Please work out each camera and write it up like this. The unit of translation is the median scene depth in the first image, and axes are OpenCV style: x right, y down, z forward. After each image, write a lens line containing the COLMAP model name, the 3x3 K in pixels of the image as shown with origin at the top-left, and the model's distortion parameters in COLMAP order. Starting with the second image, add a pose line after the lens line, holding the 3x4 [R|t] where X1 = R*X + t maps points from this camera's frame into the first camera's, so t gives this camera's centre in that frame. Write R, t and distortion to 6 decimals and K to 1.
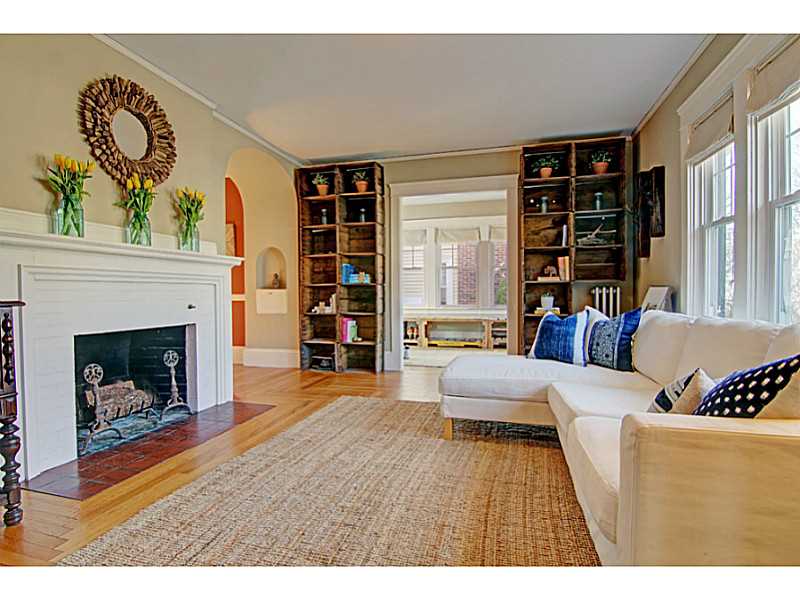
lens RADIAL K [[403.8, 0, 399.3], [0, 403.8, 301.1], [0, 0, 1]] dist [-0.013160, -0.006693]
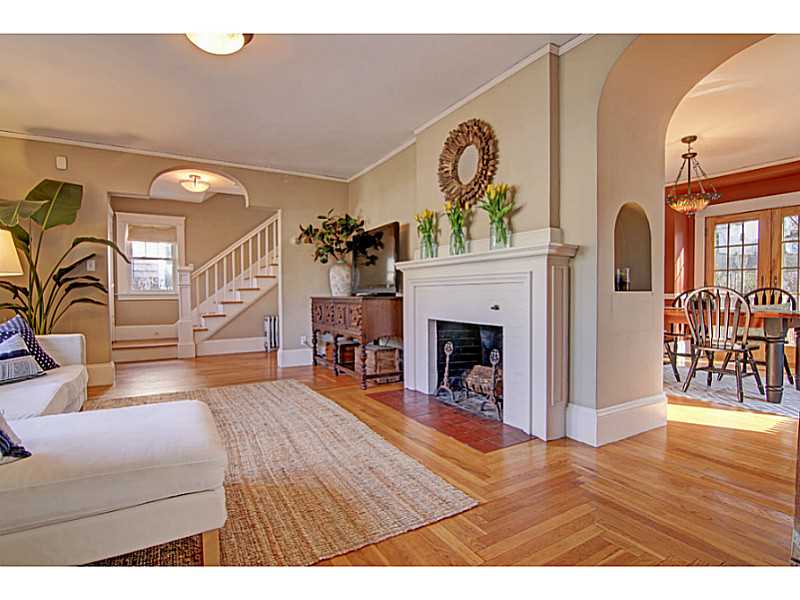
lens RADIAL K [[403.8, 0, 395.2], [0, 403.8, 299.5], [0, 0, 1]] dist [-0.013160, -0.006693]
pose [[-0.696649, 0.021385, -0.717093, 0.396717], [-0.005077, 0.999384, 0.034735, -0.043580], [0.717394, 0.027839, -0.696111, 1.762726]]
